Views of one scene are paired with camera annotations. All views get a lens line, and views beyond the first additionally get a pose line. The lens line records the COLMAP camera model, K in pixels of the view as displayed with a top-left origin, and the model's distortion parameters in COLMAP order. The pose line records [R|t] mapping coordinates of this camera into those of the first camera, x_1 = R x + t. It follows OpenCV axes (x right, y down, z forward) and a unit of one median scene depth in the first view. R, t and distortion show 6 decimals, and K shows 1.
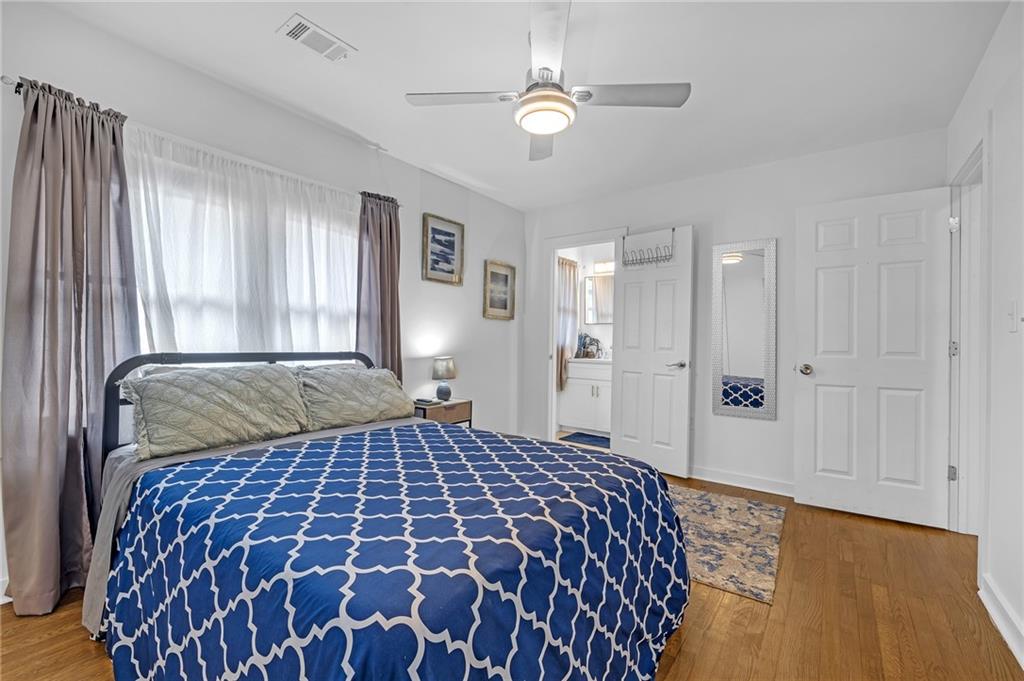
lens RADIAL K [[455.8, 0, 512.0], [0, 455.8, 340.5], [0, 0, 1]] dist [0.000050, -0.000011]
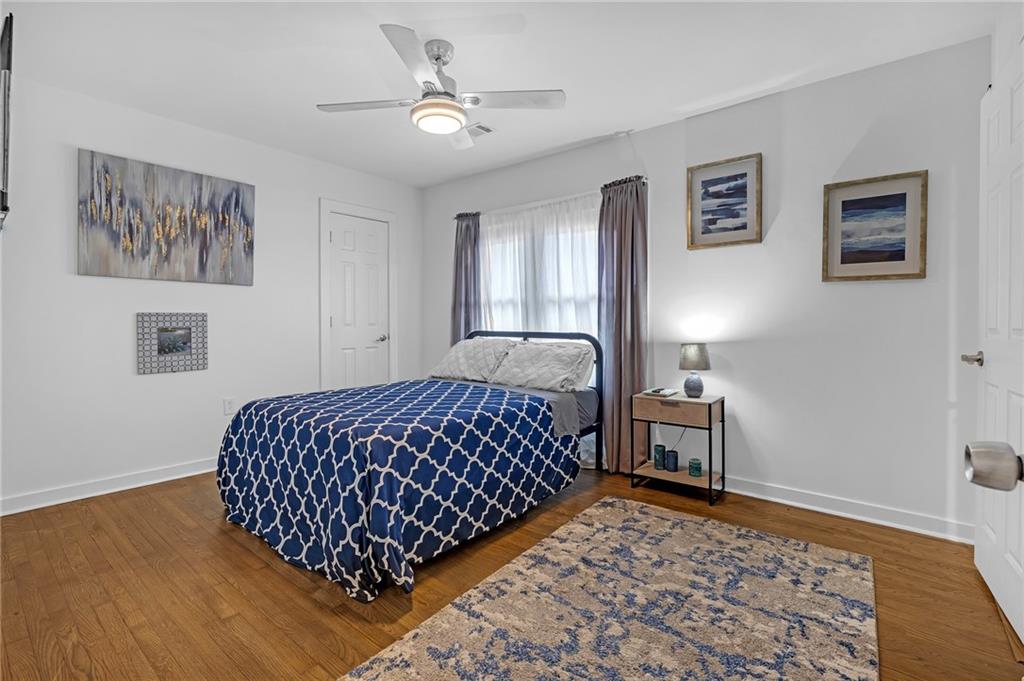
lens RADIAL K [[452.2, 0, 507.7], [0, 452.2, 328.2], [0, 0, 1]] dist [0.000158, 0.000062]
pose [[-0.053088, -0.005760, -0.998573, 0.714512], [0.000702, 0.999983, -0.005806, 0.017033], [0.998590, -0.001009, -0.053083, 0.784716]]
